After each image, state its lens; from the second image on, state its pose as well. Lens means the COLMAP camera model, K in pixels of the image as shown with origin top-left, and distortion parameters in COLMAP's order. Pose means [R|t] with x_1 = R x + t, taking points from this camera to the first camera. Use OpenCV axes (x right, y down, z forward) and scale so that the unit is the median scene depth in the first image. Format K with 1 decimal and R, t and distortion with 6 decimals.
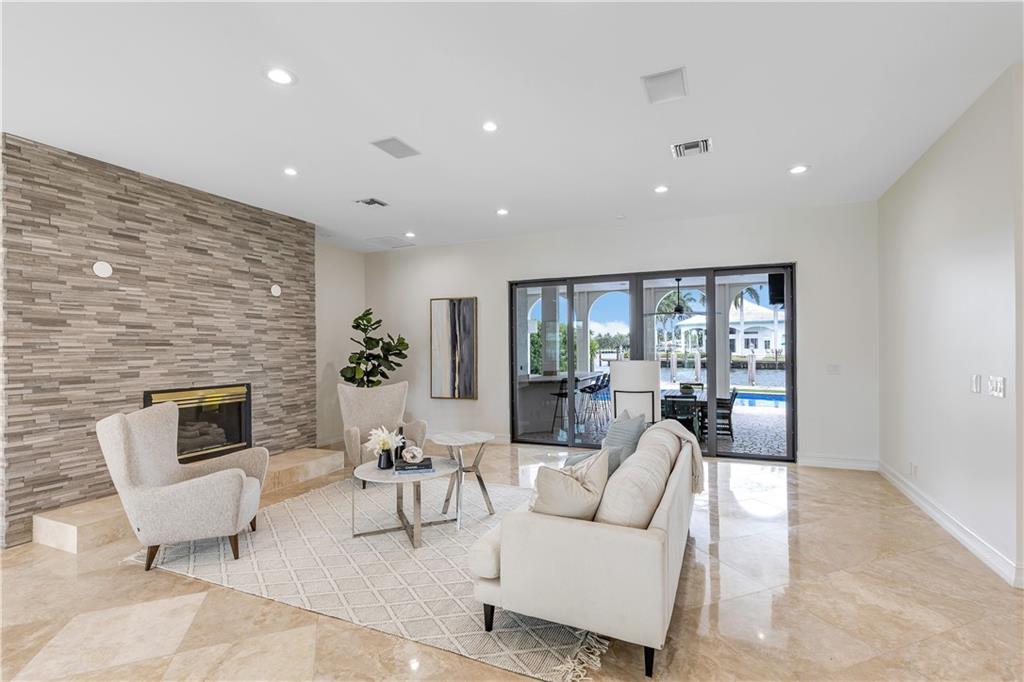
lens RADIAL K [[459.4, 0, 509.0], [0, 459.4, 348.1], [0, 0, 1]] dist [-0.005871, 0.000101]
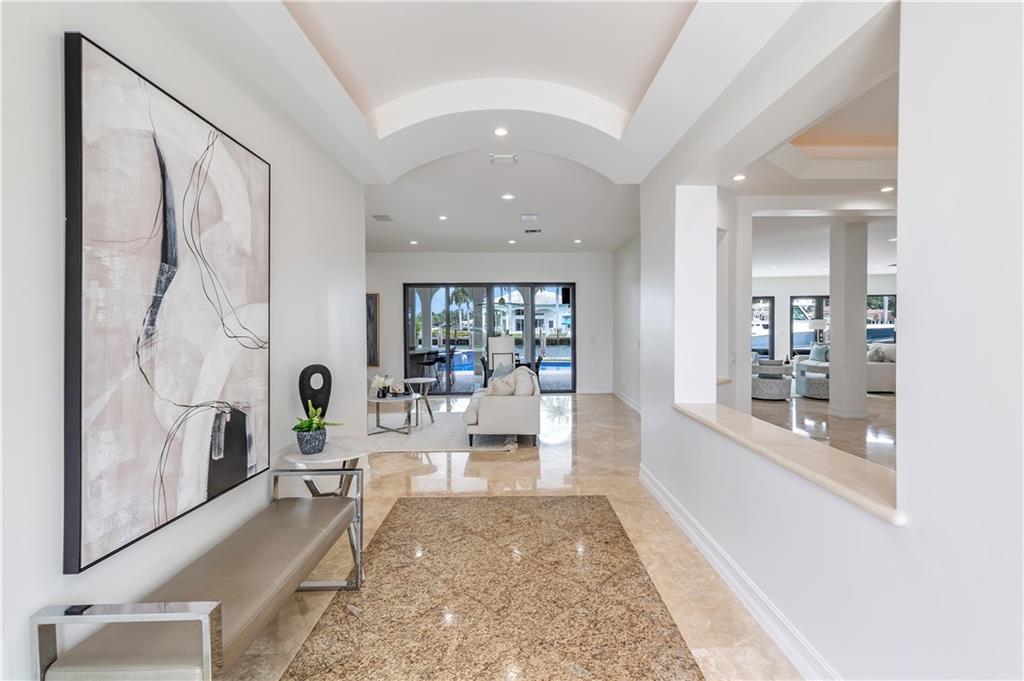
lens RADIAL K [[459.4, 0, 513.2], [0, 459.4, 332.2], [0, 0, 1]] dist [-0.005871, 0.000101]
pose [[0.908607, -0.005326, 0.417618, -0.347361], [0.001263, 0.999949, 0.010005, -0.007389], [-0.417650, -0.008563, 0.908567, -0.532015]]
